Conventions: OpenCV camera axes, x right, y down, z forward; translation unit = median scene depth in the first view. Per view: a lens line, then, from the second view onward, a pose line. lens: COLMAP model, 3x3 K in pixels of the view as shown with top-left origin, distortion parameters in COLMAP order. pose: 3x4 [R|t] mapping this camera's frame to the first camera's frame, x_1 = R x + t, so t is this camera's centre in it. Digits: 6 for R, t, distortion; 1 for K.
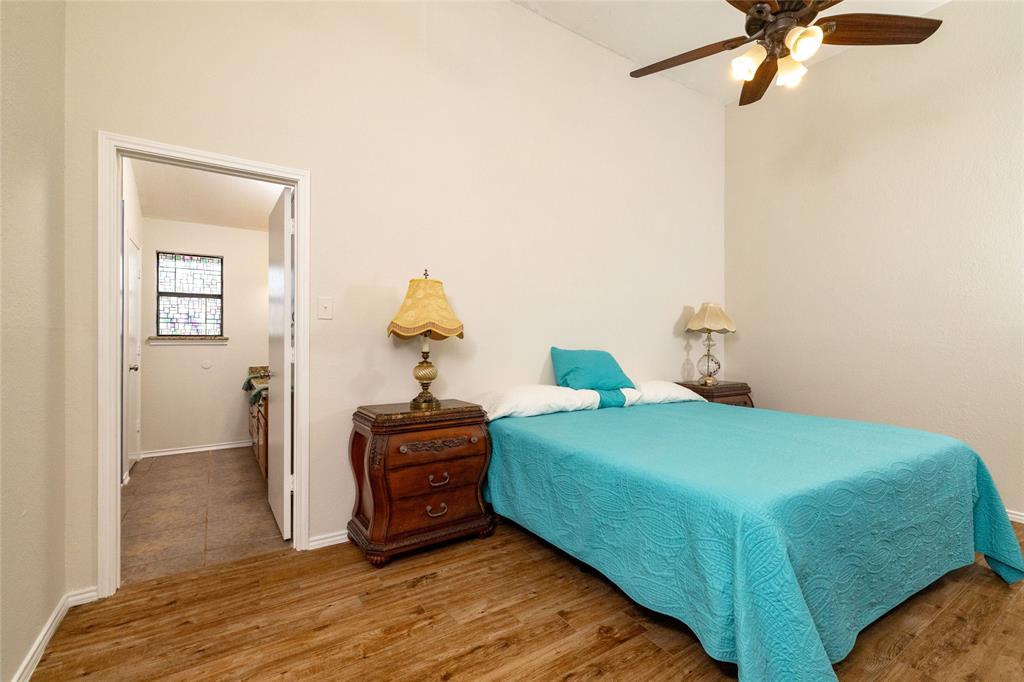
lens RADIAL K [[448.1, 0, 510.6], [0, 448.1, 341.2], [0, 0, 1]] dist [0.002342, 0.000000]
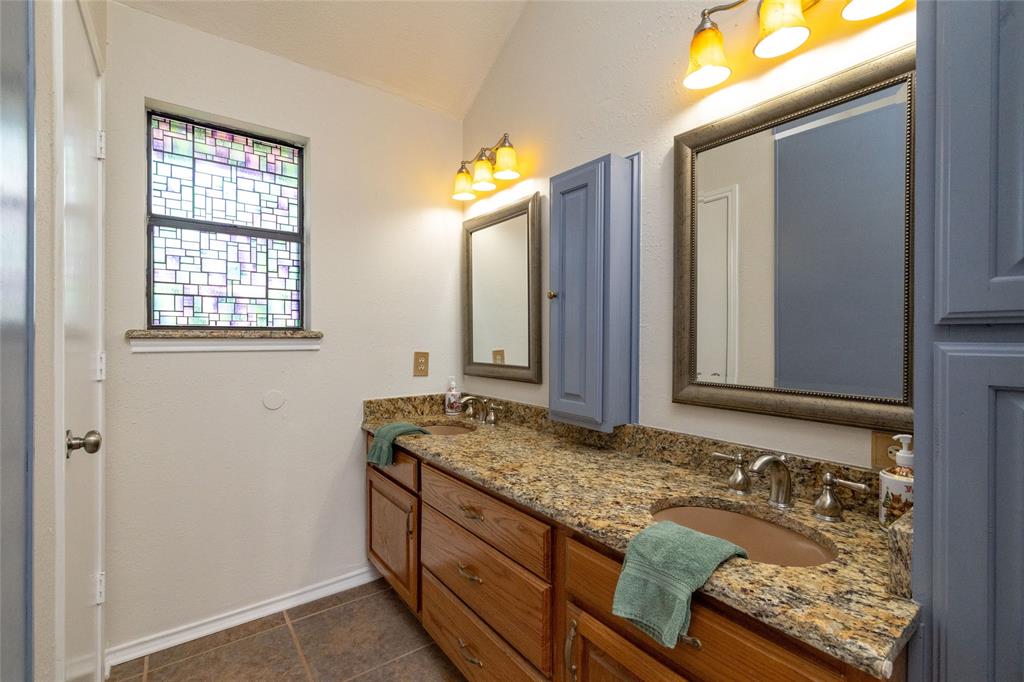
lens RADIAL K [[448.1, 0, 510.1], [0, 448.1, 342.6], [0, 0, 1]] dist [0.002342, 0.000000]
pose [[0.998279, -0.003539, 0.058539, -0.486021], [0.003380, 0.999990, 0.002820, 0.000310], [-0.058548, -0.002617, 0.998281, 0.580190]]
